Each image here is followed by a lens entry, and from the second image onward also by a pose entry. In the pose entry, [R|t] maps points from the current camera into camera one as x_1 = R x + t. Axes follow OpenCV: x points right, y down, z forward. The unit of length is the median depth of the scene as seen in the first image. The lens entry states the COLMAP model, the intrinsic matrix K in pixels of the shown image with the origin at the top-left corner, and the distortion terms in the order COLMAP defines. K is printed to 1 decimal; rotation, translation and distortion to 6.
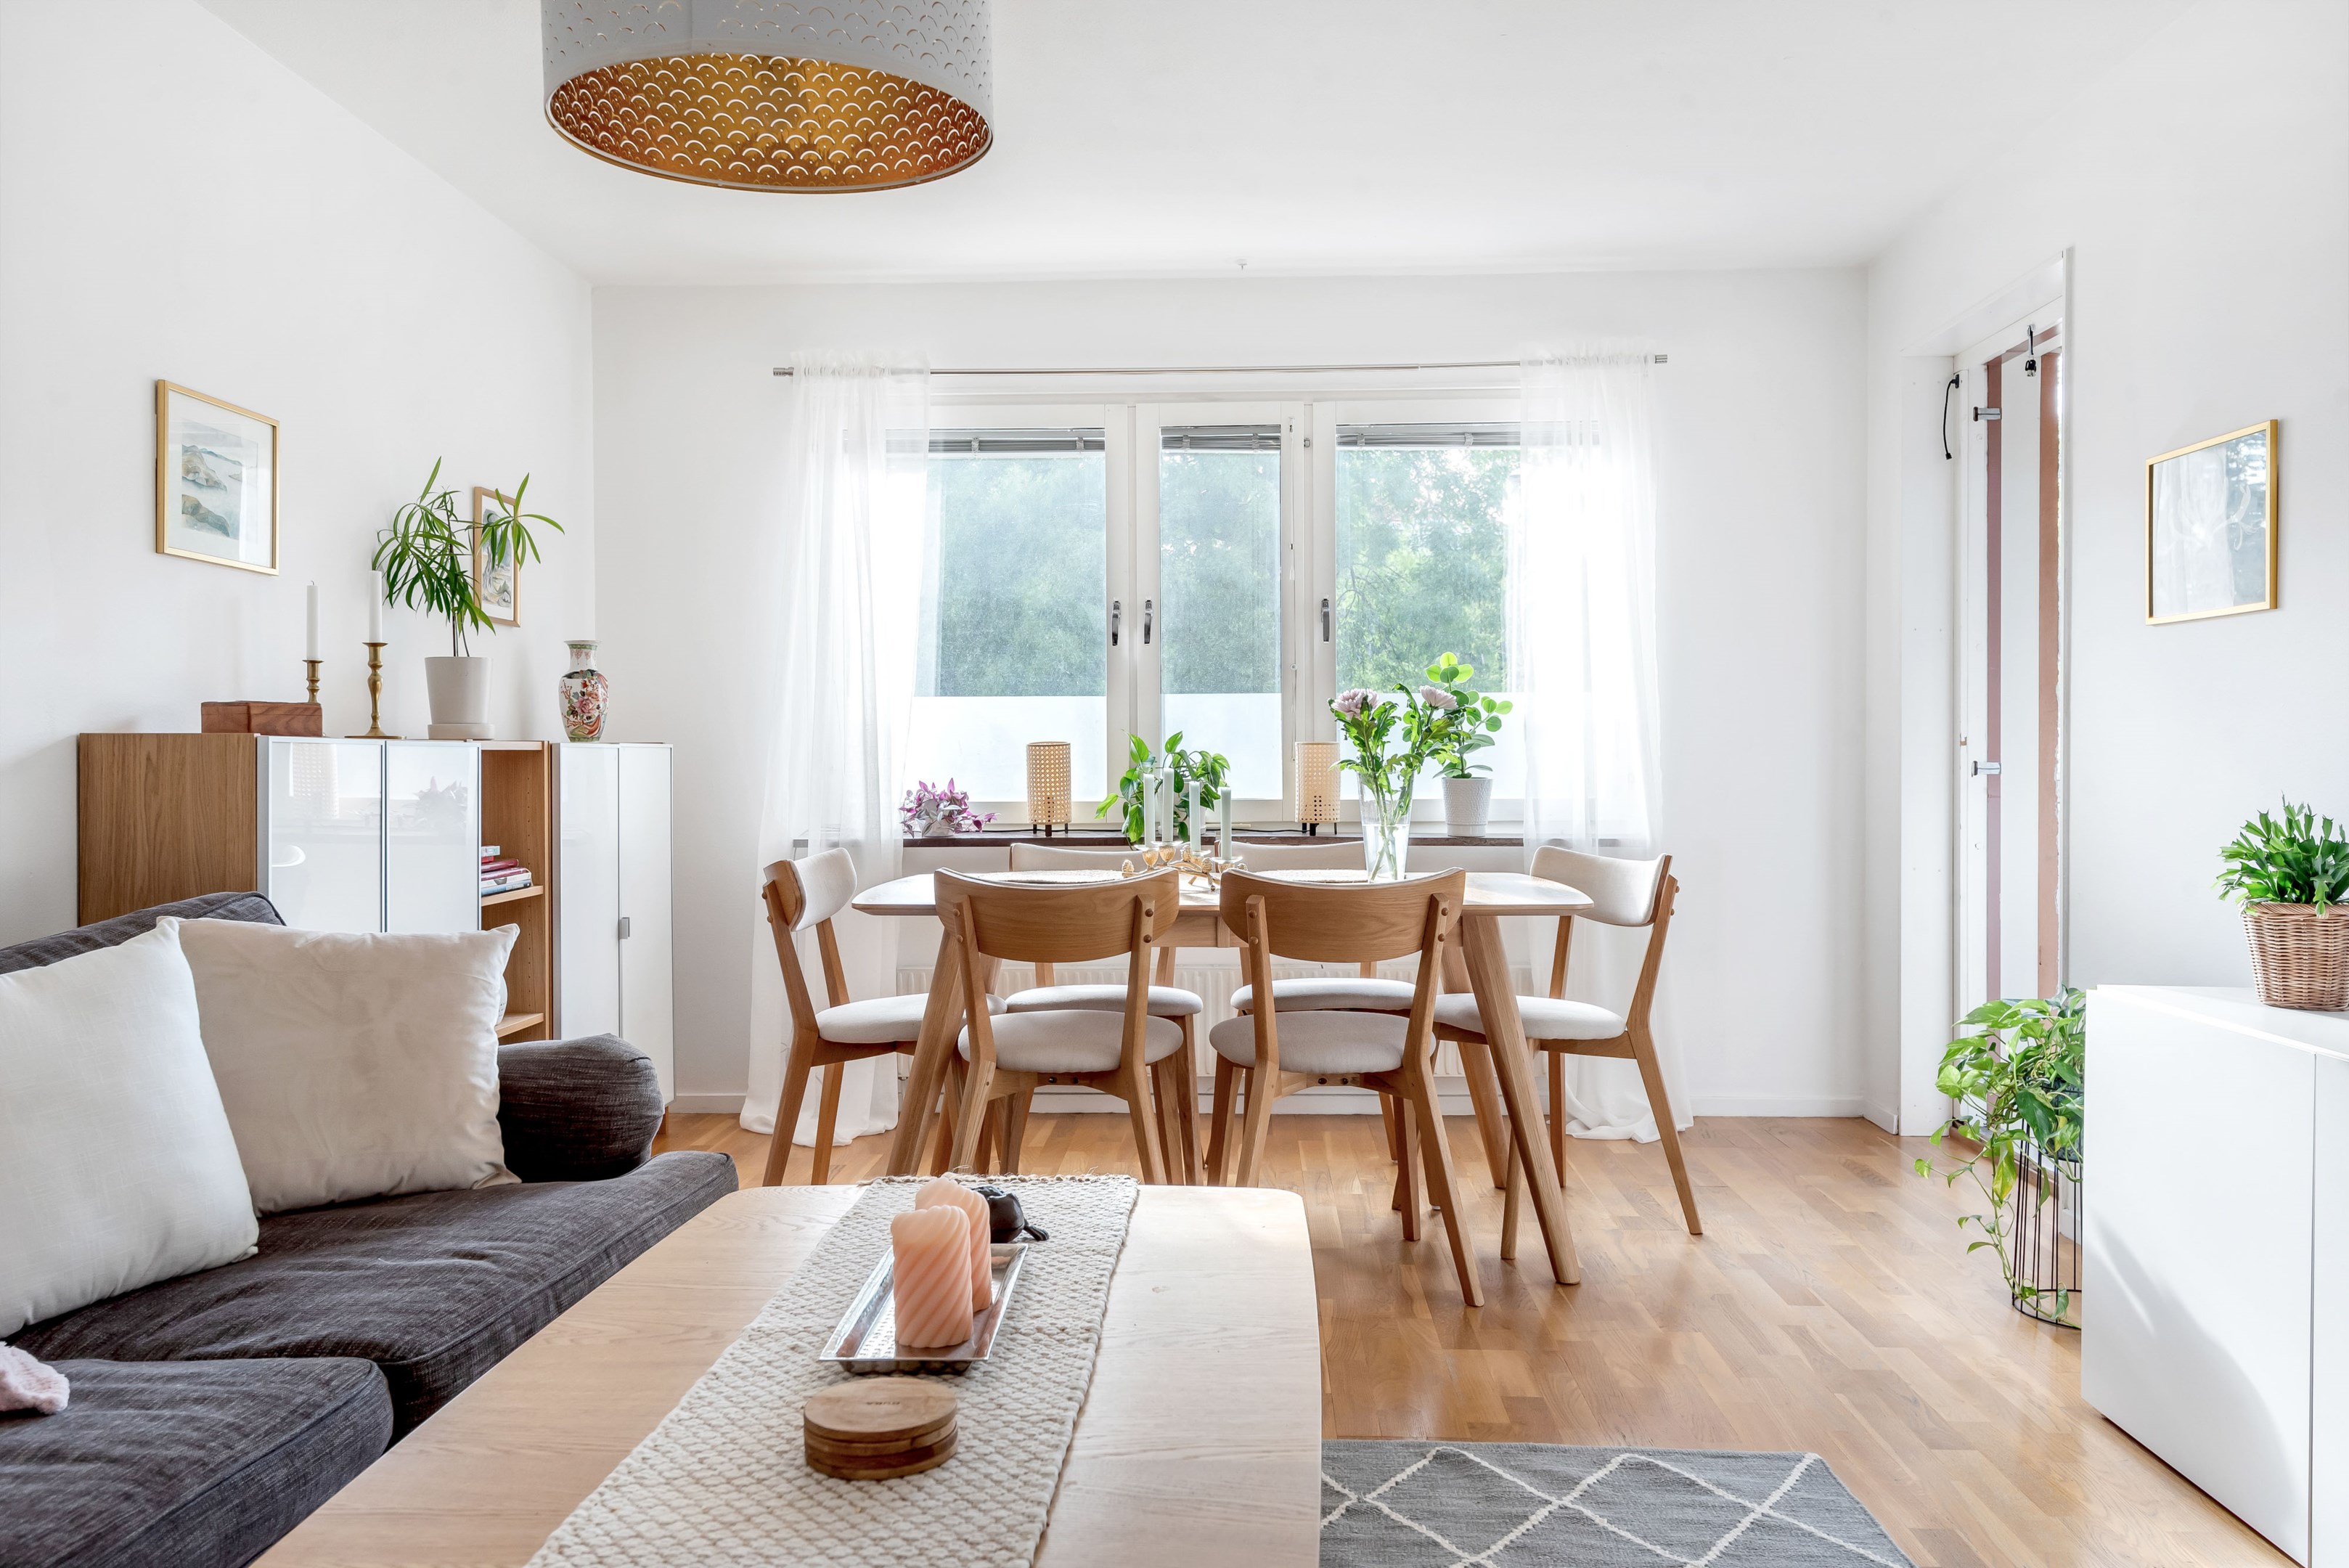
lens RADIAL K [[1801.8, 0, 1174.5], [0, 1801.8, 784.0], [0, 0, 1]] dist [0.043202, -0.047337]
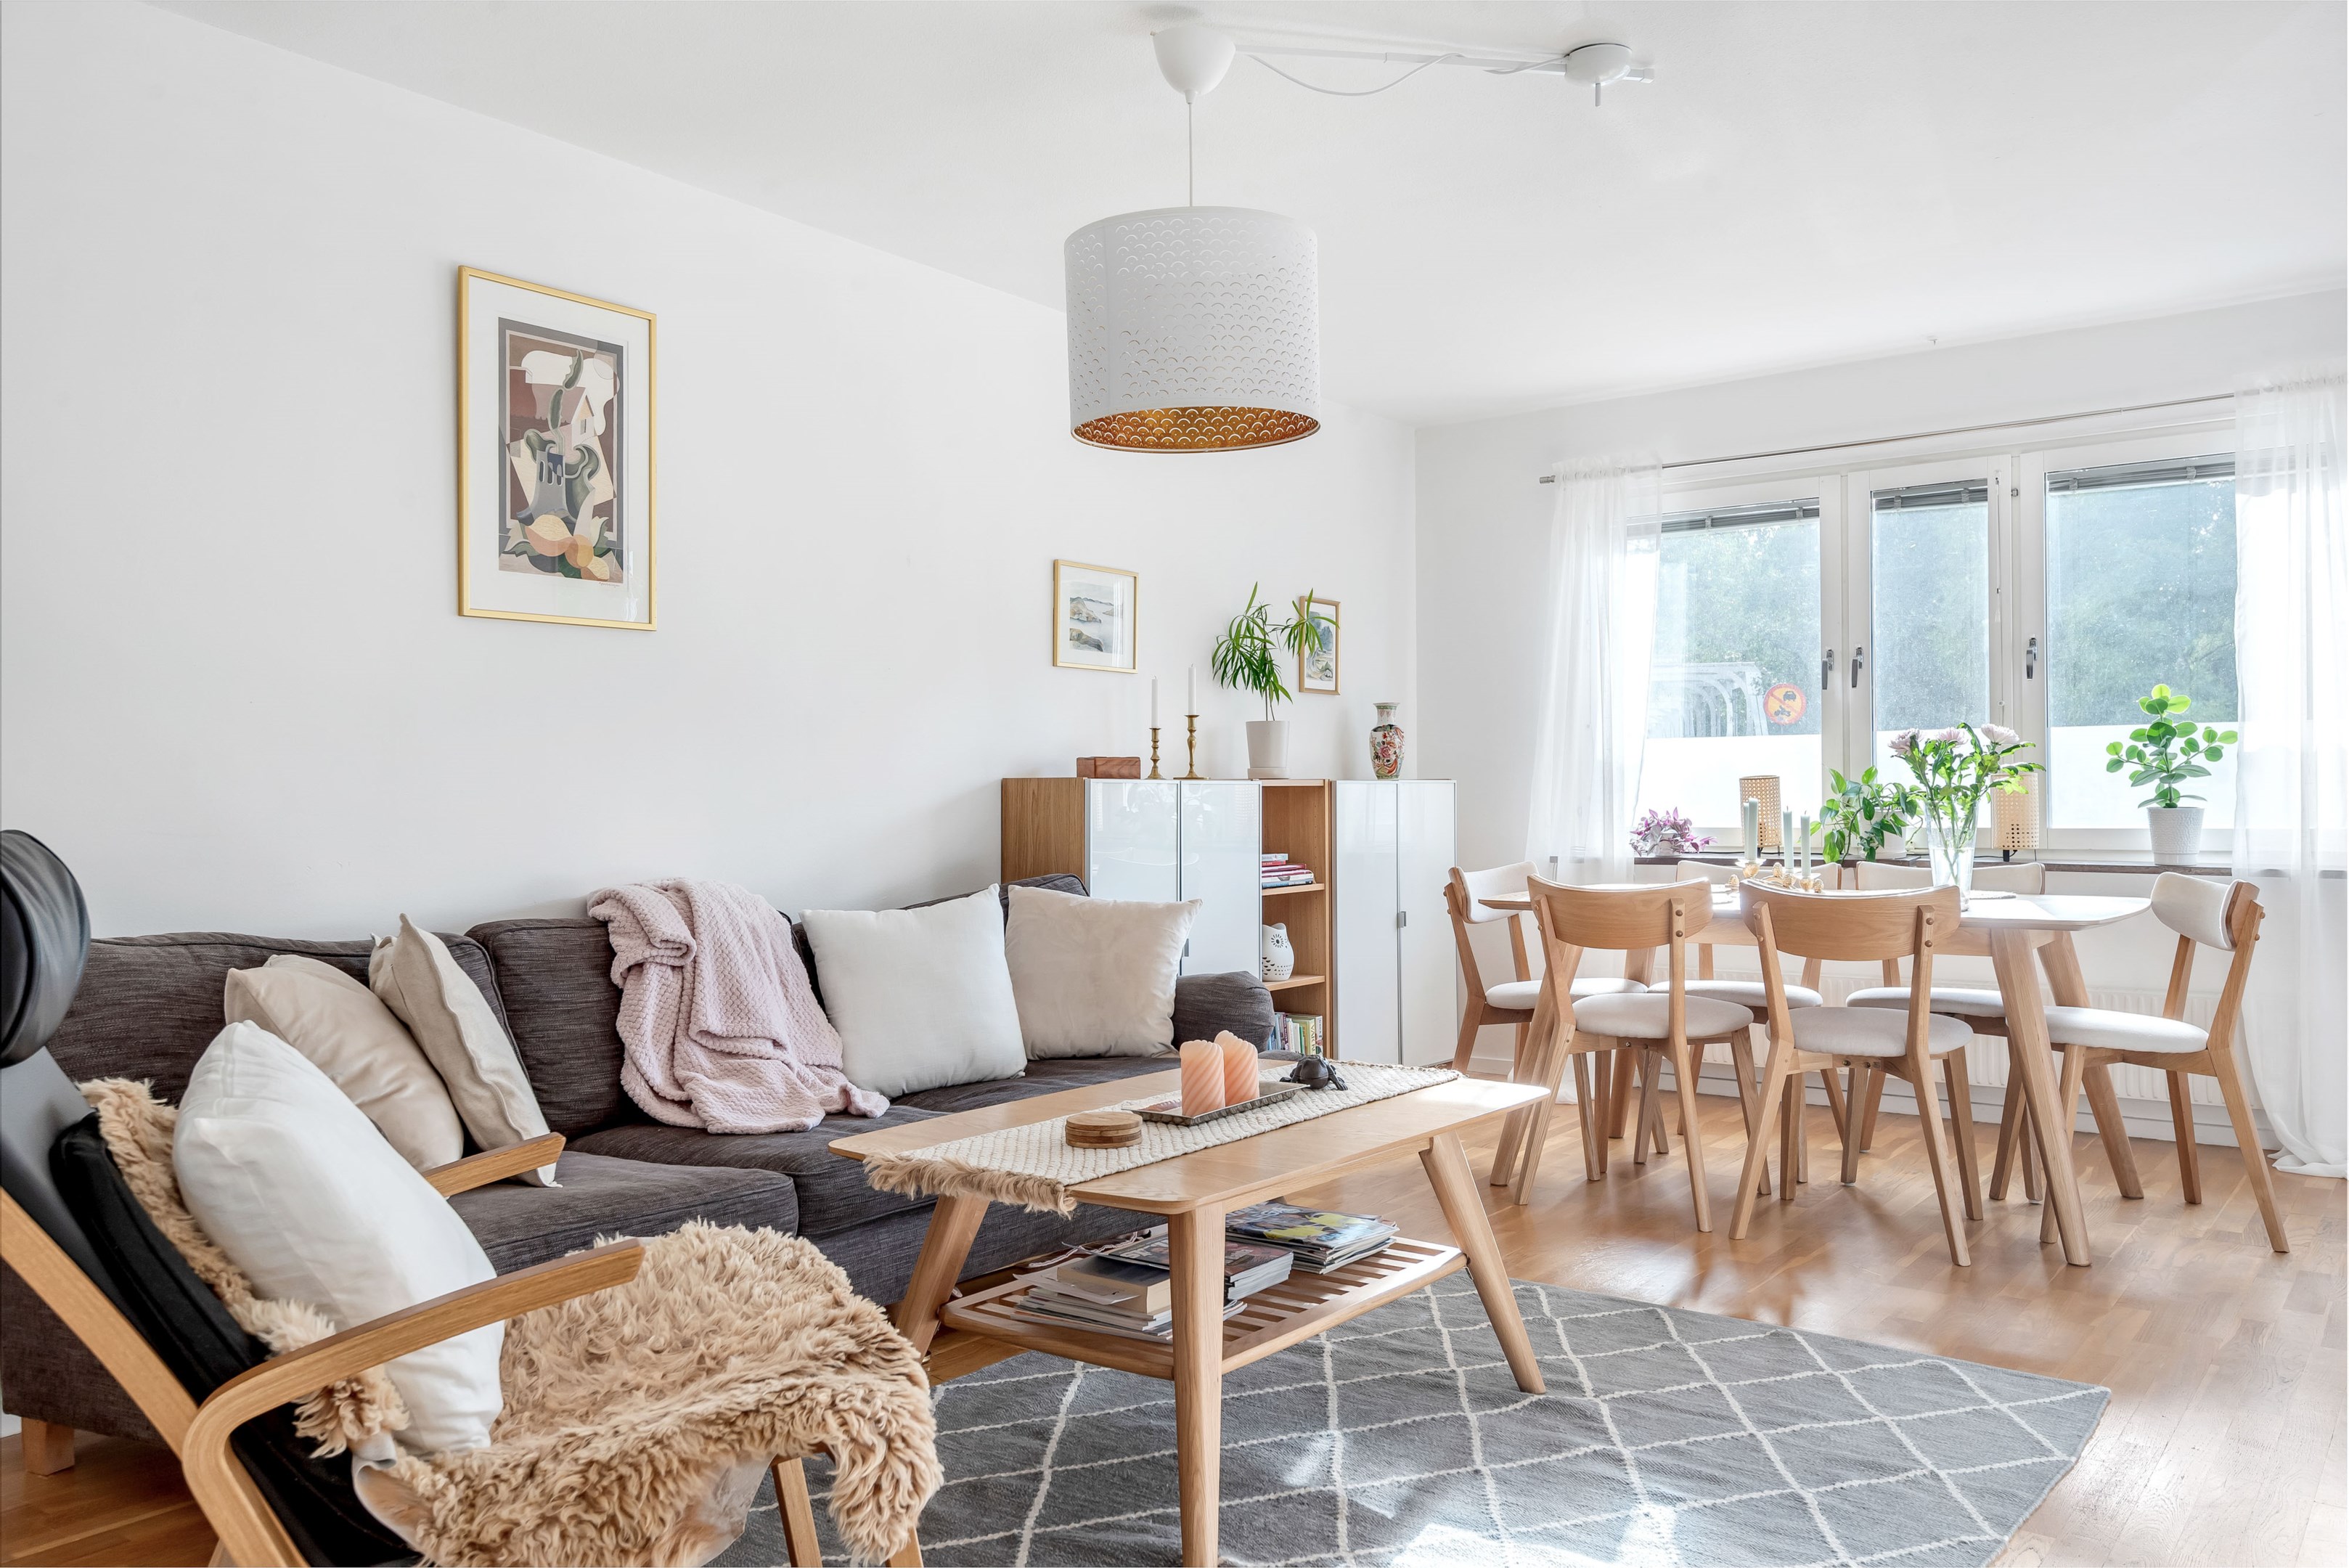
lens RADIAL K [[1801.8, 0, 1174.5], [0, 1801.8, 784.0], [0, 0, 1]] dist [0.043202, -0.047337]
pose [[0.819085, -0.005899, -0.573642, 0.311121], [-0.004173, 0.999859, -0.016241, 0.002443], [0.573657, 0.015696, 0.818945, -0.174640]]
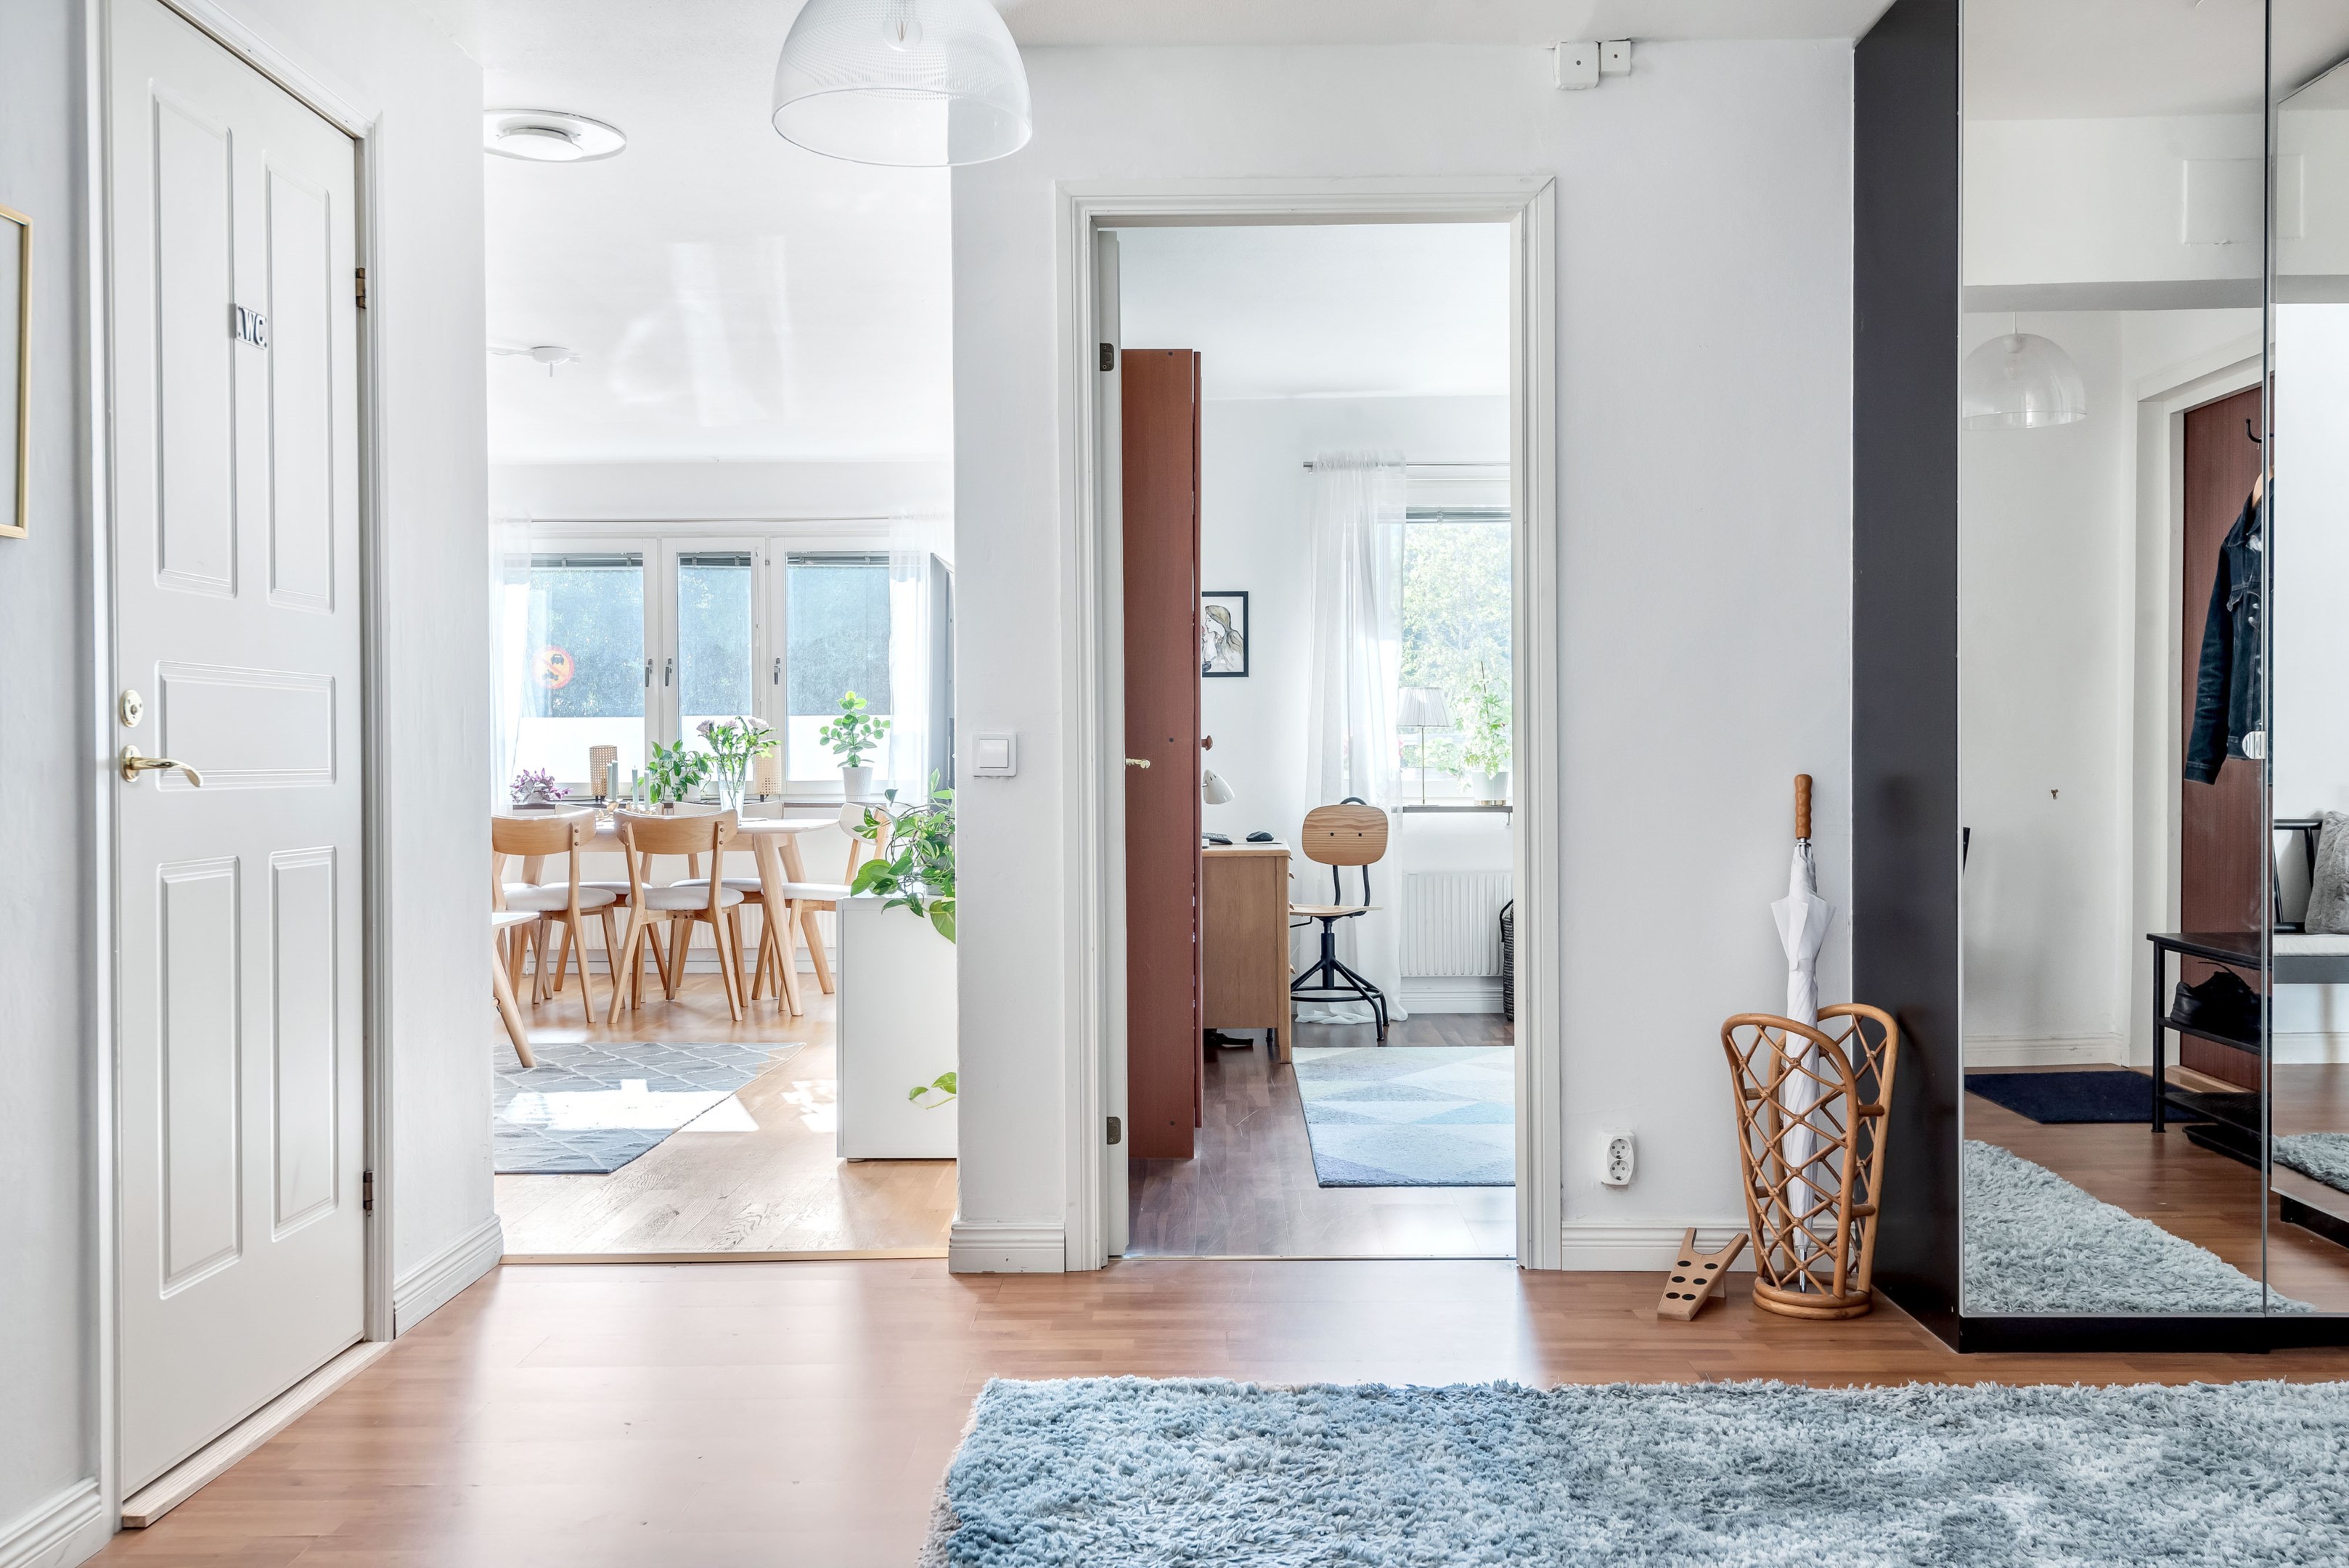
lens RADIAL K [[2168.0, 0, 1174.5], [0, 2168.0, 784.0], [0, 0, 1]] dist [0.061369, 0.007816]
pose [[0.999983, -0.001874, 0.005547, 0.478190], [0.001880, 0.999998, -0.001059, 0.015924], [-0.005545, 0.001070, 0.999984, -1.076942]]
